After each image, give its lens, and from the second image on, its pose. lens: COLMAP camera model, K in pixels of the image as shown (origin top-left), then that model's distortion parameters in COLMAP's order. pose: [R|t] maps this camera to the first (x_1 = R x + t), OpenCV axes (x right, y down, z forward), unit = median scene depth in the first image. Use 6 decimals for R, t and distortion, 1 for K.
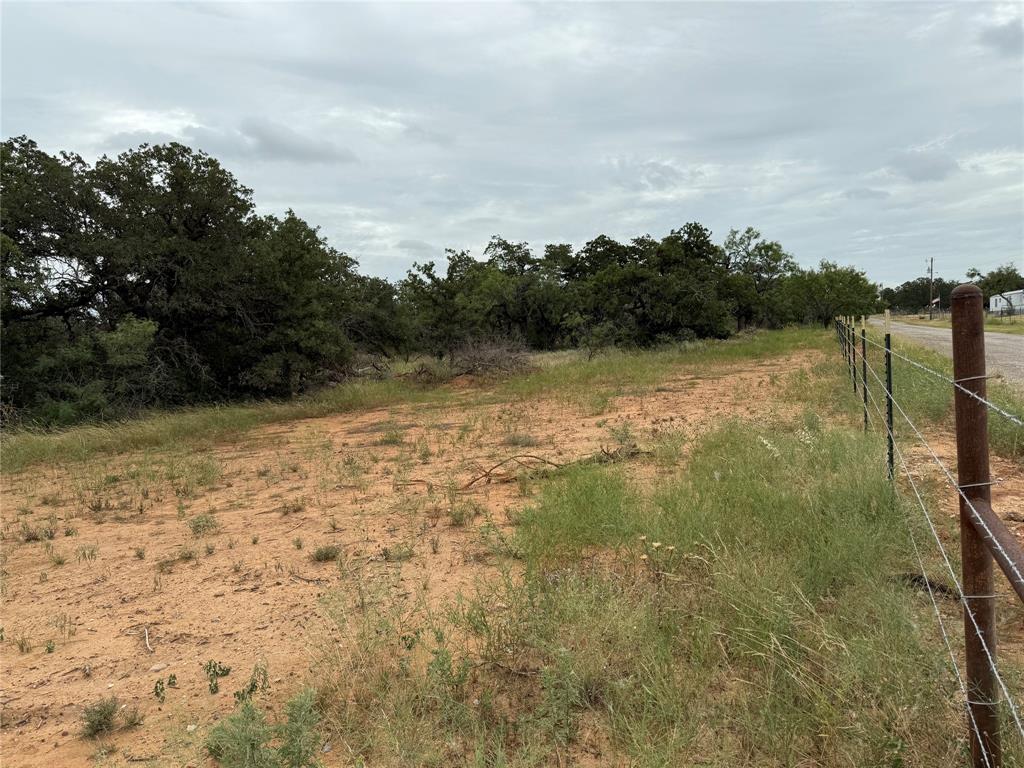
lens RADIAL K [[724.0, 0, 512.3], [0, 724.0, 386.2], [0, 0, 1]] dist [0.044146, -0.057287]
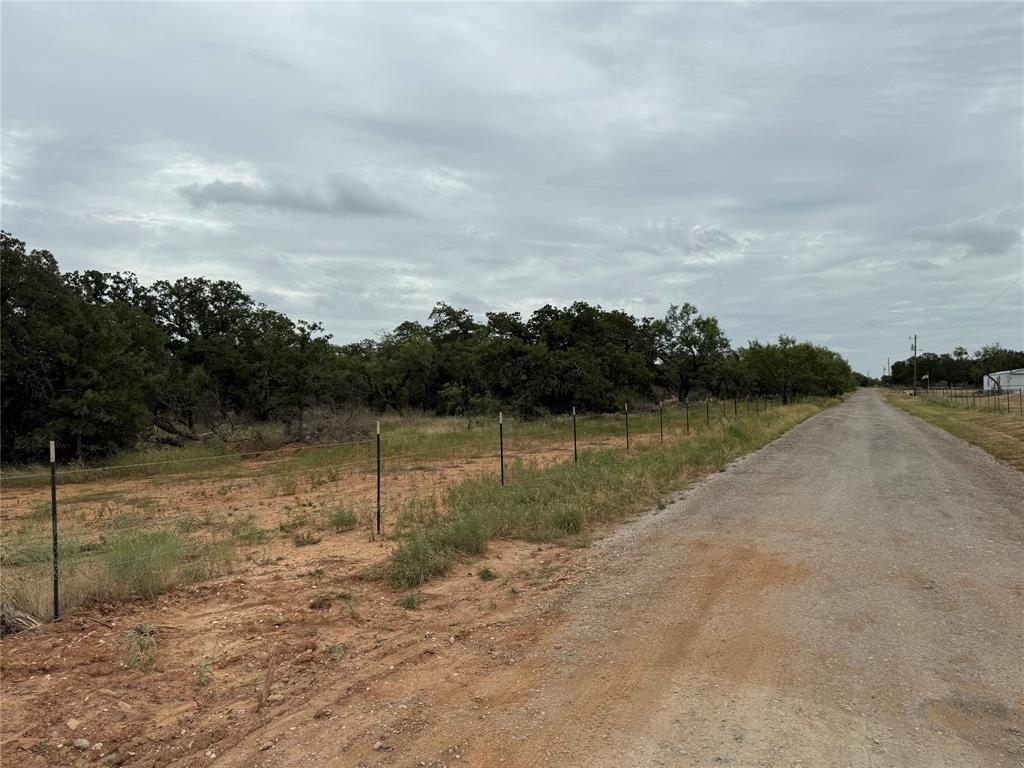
lens RADIAL K [[724.0, 0, 541.1], [0, 724.0, 380.9], [0, 0, 1]] dist [0.044146, -0.057287]
pose [[0.999170, 0.038614, -0.012957, 0.386338], [-0.039576, 0.995616, -0.084749, -0.037861], [0.009627, 0.085192, 0.996318, -0.045686]]
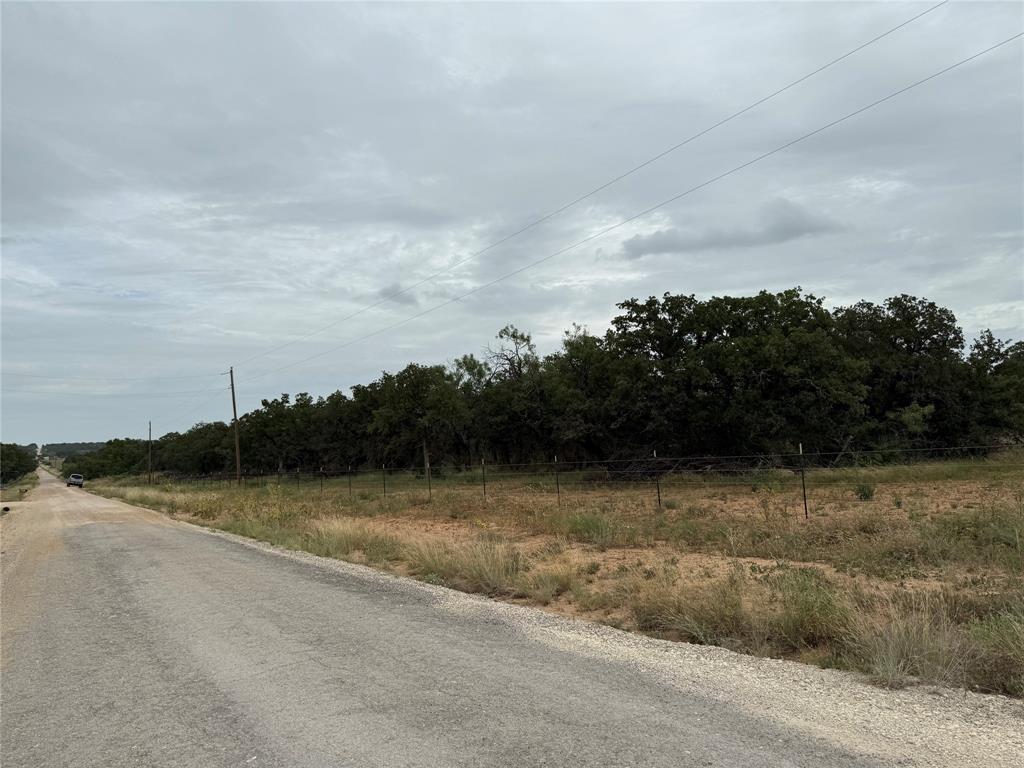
lens RADIAL K [[724.0, 0, 487.4], [0, 724.0, 454.8], [0, 0, 1]] dist [0.044146, -0.057287]
pose [[0.813236, 0.022987, -0.581480, -0.229943], [-0.036257, 0.999280, -0.011205, 0.056608], [0.580804, 0.030195, 0.813483, -0.695564]]
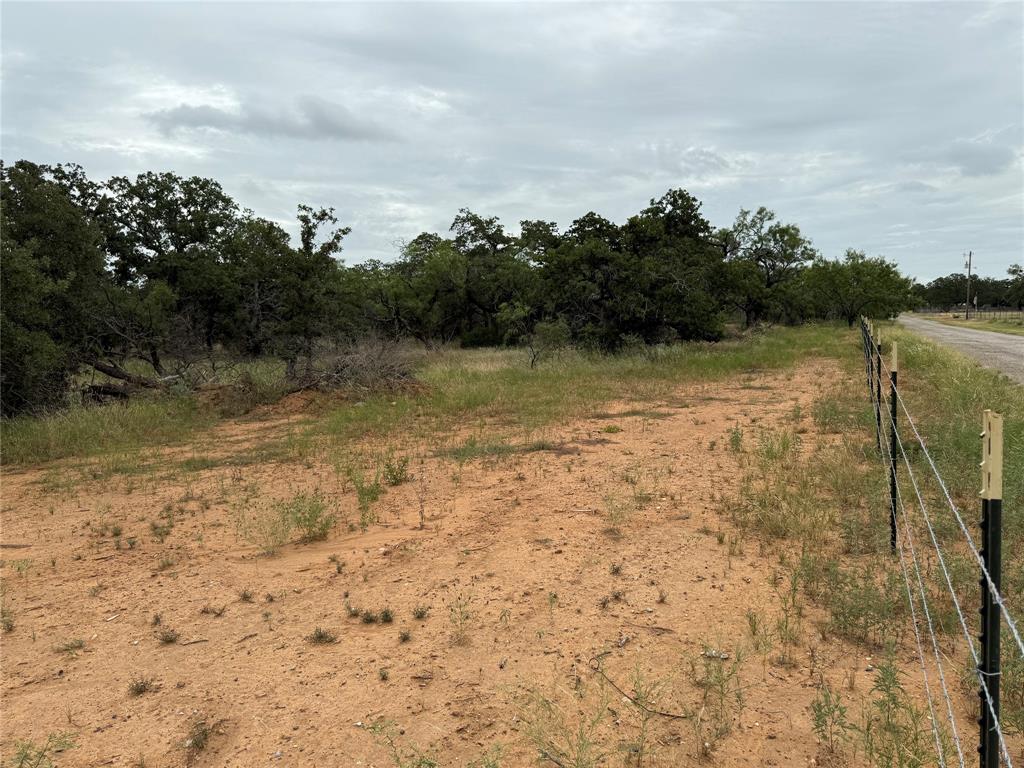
lens RADIAL K [[724.0, 0, 534.5], [0, 724.0, 369.1], [0, 0, 1]] dist [0.044146, -0.057287]
pose [[0.999569, 0.028340, -0.007593, 0.201476], [-0.028365, 0.999593, -0.003195, -0.052066], [0.007499, 0.003409, 0.999966, 0.415371]]
